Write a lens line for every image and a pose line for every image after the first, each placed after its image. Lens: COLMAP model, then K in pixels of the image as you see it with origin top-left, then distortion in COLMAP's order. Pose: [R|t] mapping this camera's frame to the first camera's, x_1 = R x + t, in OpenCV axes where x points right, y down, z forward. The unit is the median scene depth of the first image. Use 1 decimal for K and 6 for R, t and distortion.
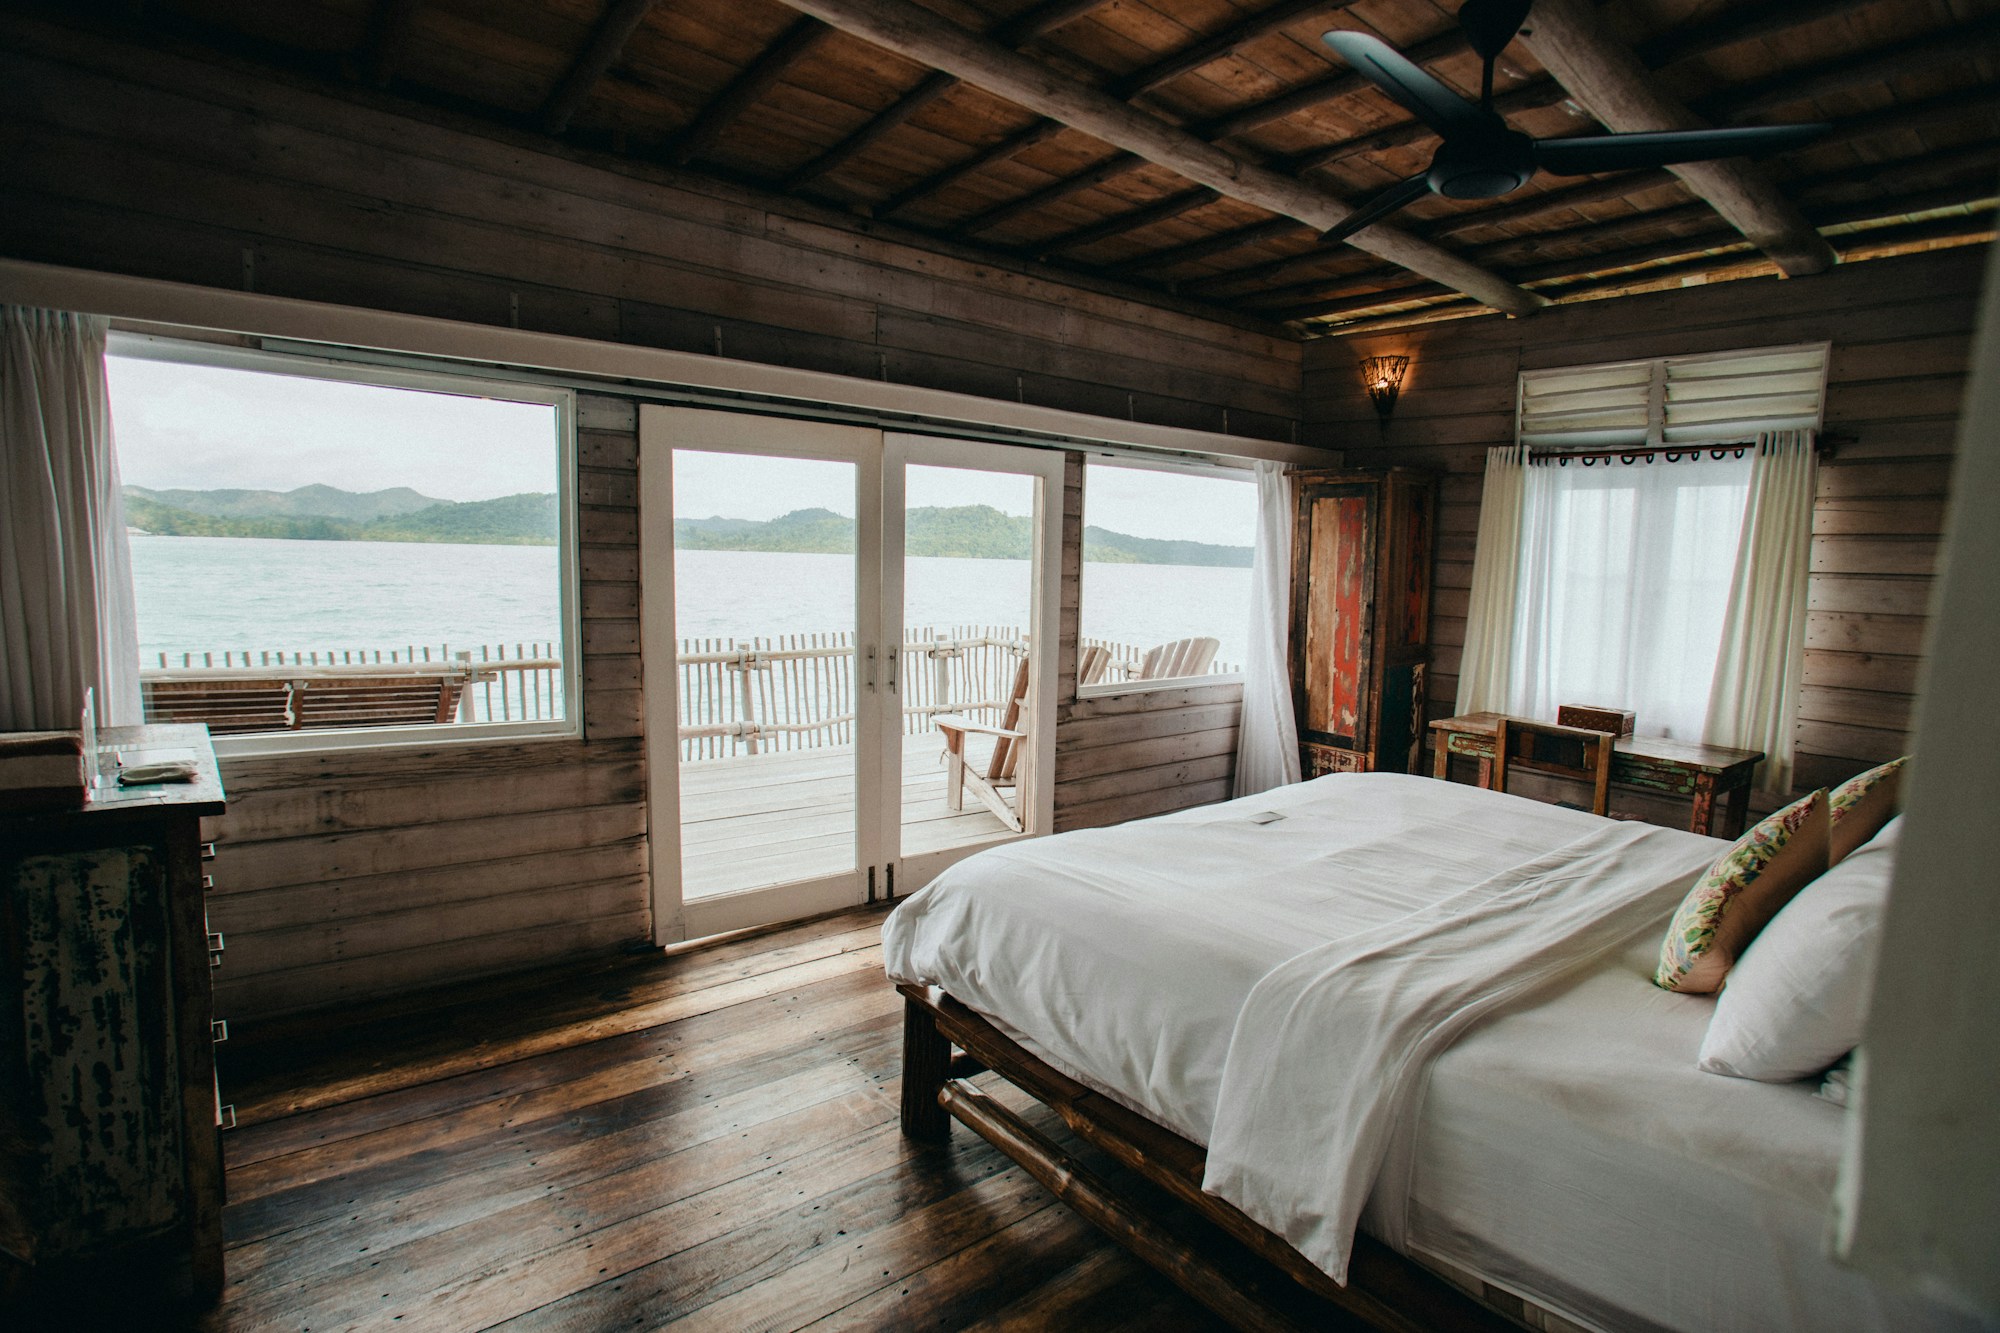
lens RADIAL K [[1019.5, 0, 1000.0], [0, 1019.5, 666.5], [0, 0, 1]] dist [0.000970, 0.000730]
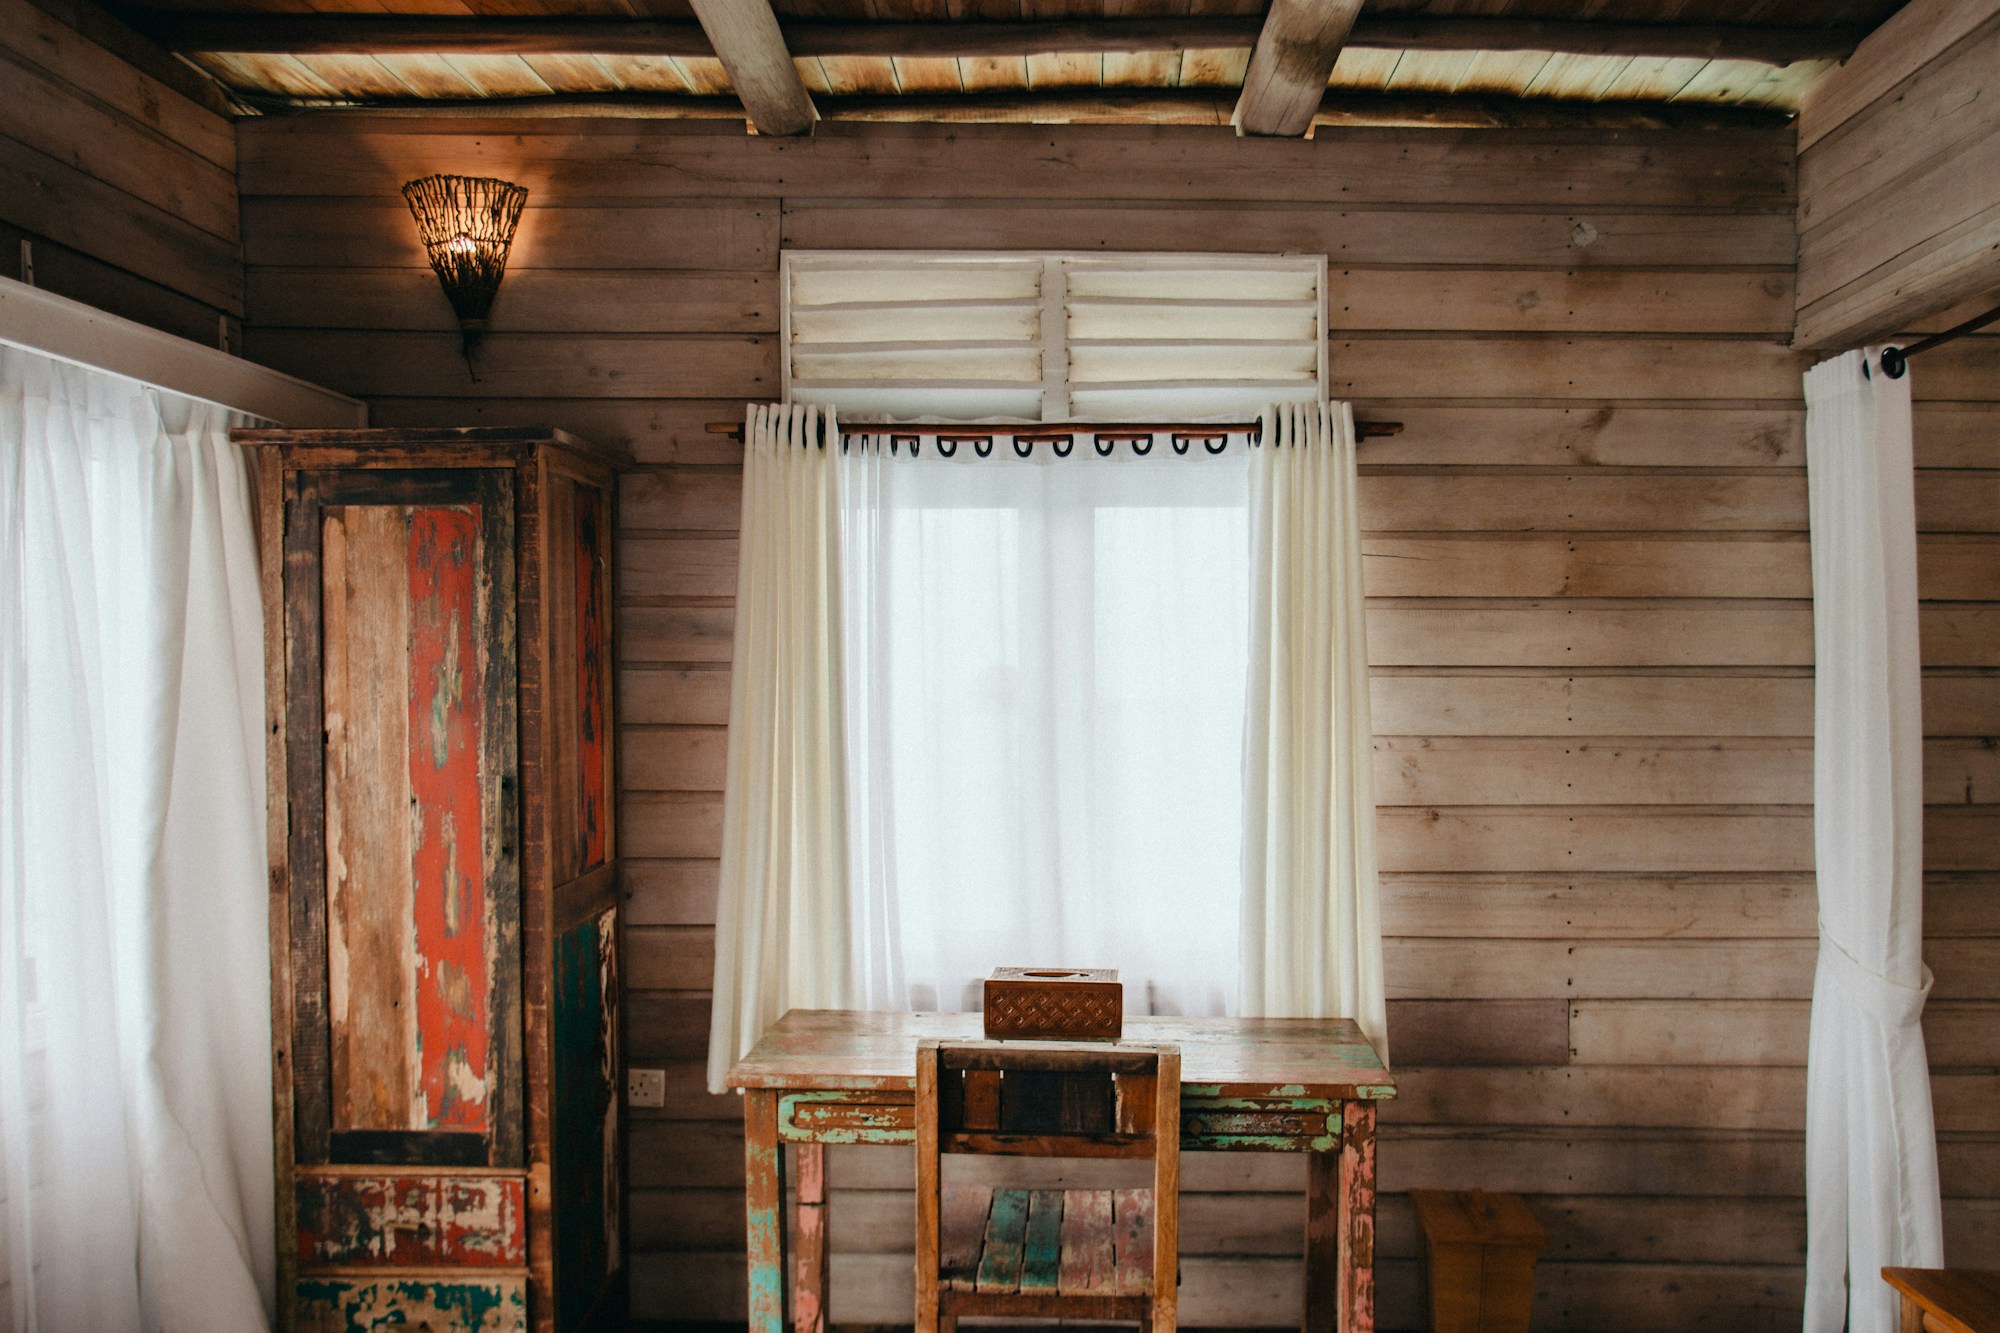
lens RADIAL K [[1517.4, 0, 1004.2], [0, 1517.4, 653.0], [0, 0, 1]] dist [-0.084262, 0.137330]
pose [[0.646452, -0.018356, 0.762734, 0.050144], [0.105071, 0.992327, -0.065172, -0.051718], [-0.755685, 0.122272, 0.643421, 0.484049]]
